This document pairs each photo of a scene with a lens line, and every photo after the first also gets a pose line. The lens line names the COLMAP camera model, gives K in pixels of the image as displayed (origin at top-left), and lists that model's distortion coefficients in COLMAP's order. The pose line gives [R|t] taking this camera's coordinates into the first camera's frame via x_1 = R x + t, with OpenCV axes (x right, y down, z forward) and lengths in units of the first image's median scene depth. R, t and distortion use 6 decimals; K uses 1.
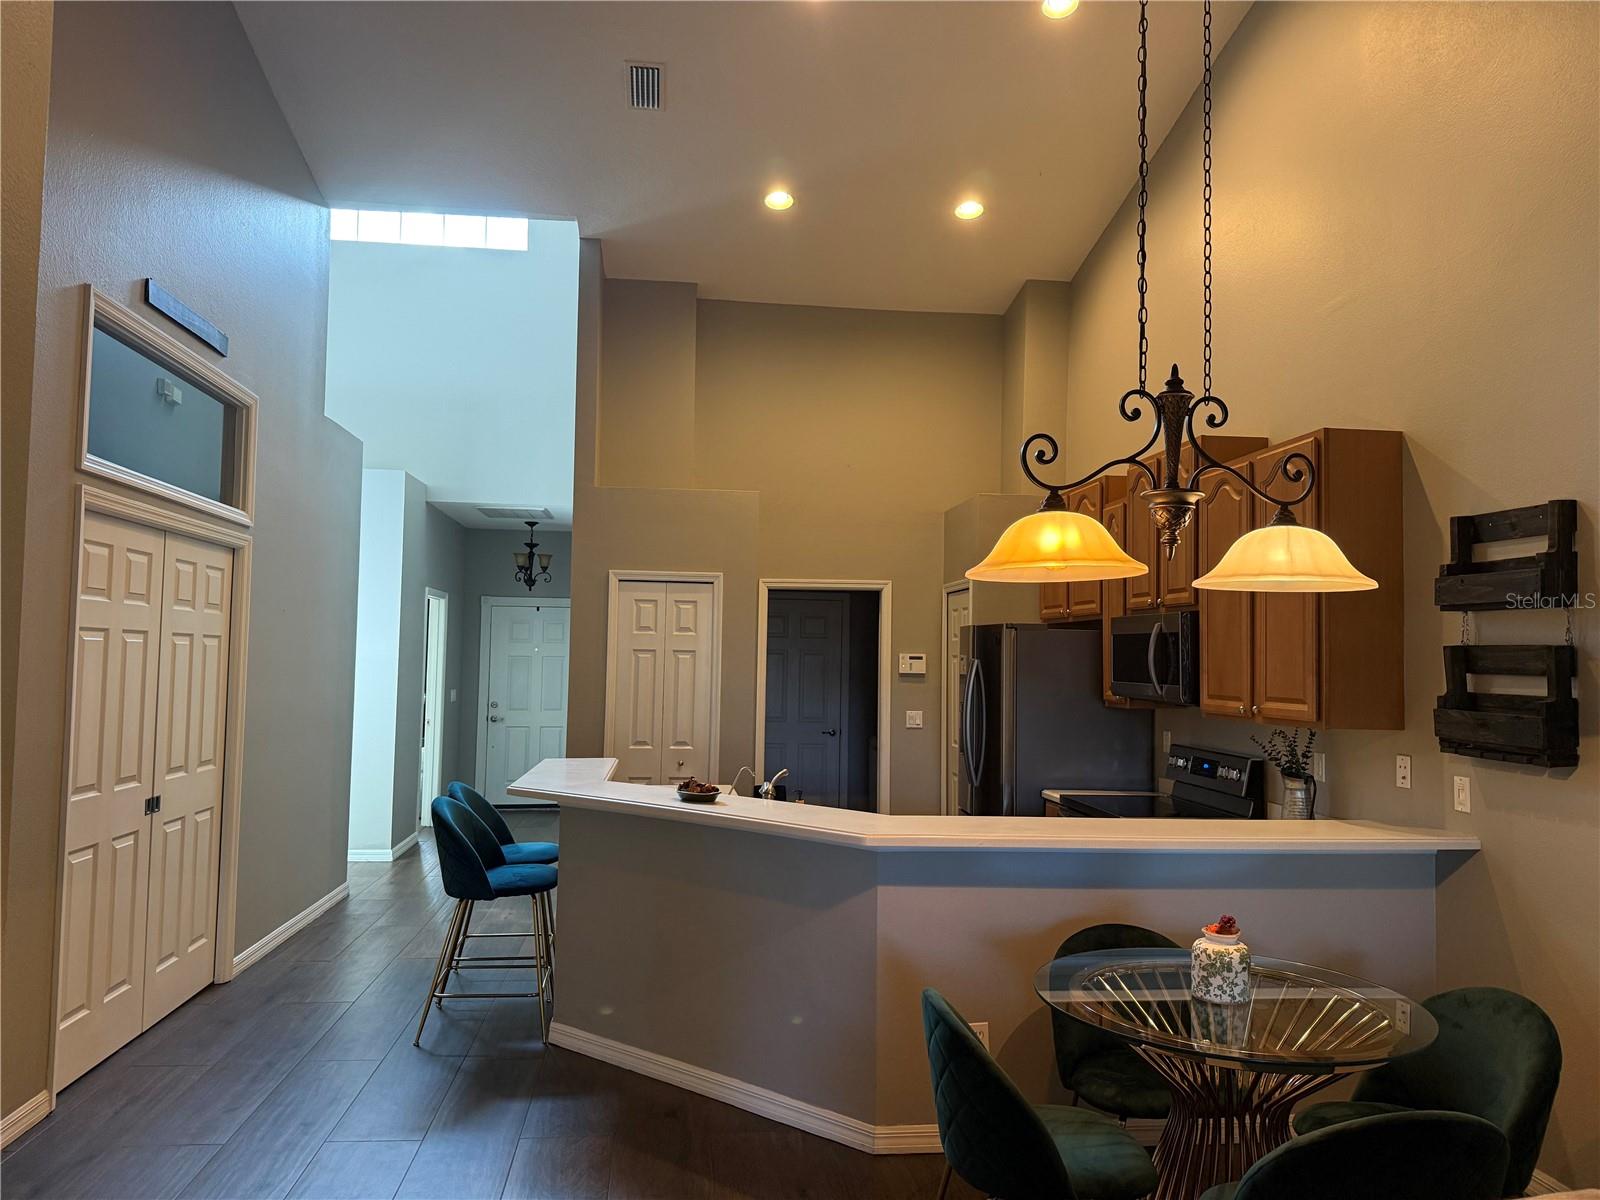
lens RADIAL K [[1134.1, 0, 792.5], [0, 1134.1, 601.9], [0, 0, 1]] dist [0.047778, -0.003404]
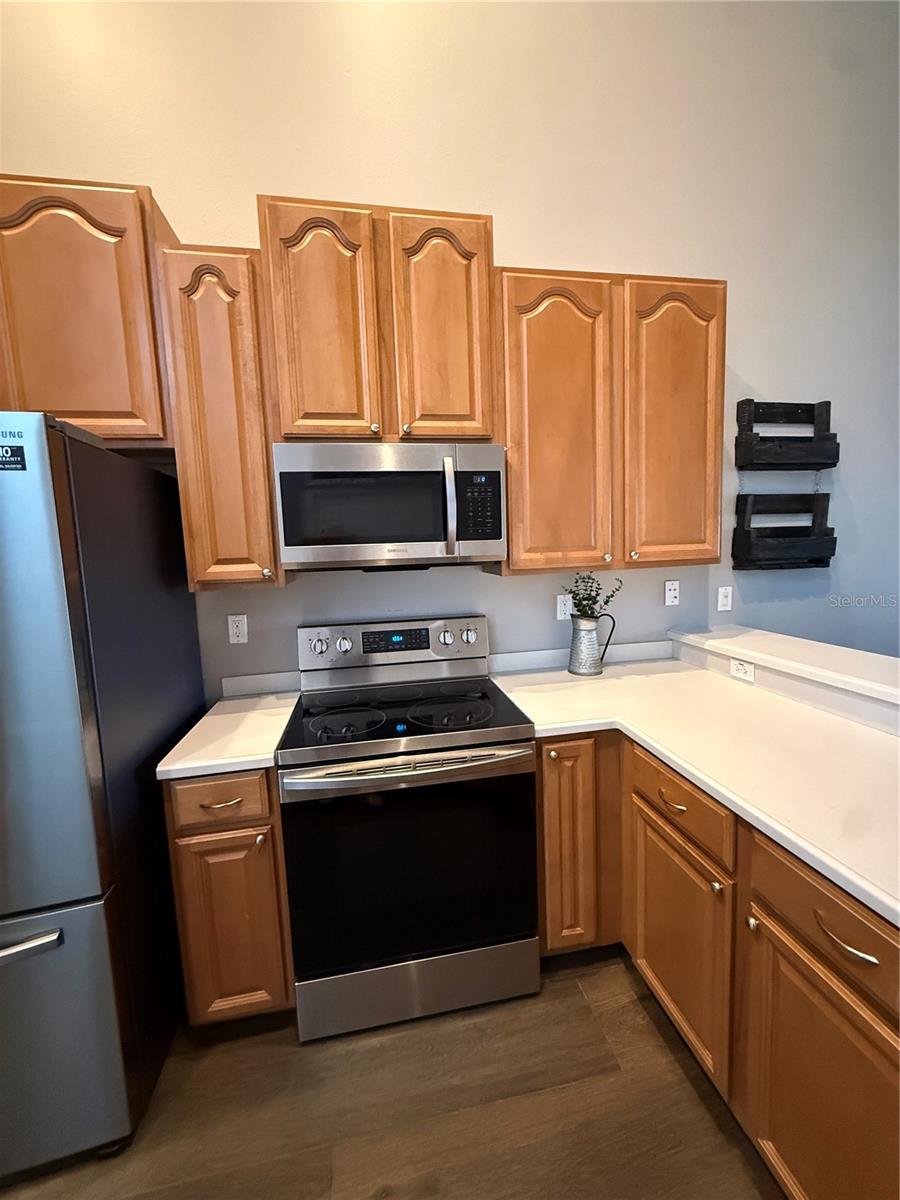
lens RADIAL K [[473.5, 0, 451.1], [0, 473.5, 597.4], [0, 0, 1]] dist [-0.000916, 0.000463]
pose [[-0.075921, -0.123657, 0.989417, 0.013205], [-0.014352, 0.992313, 0.122917, 0.097474], [-0.997011, -0.004868, -0.077112, 1.411870]]
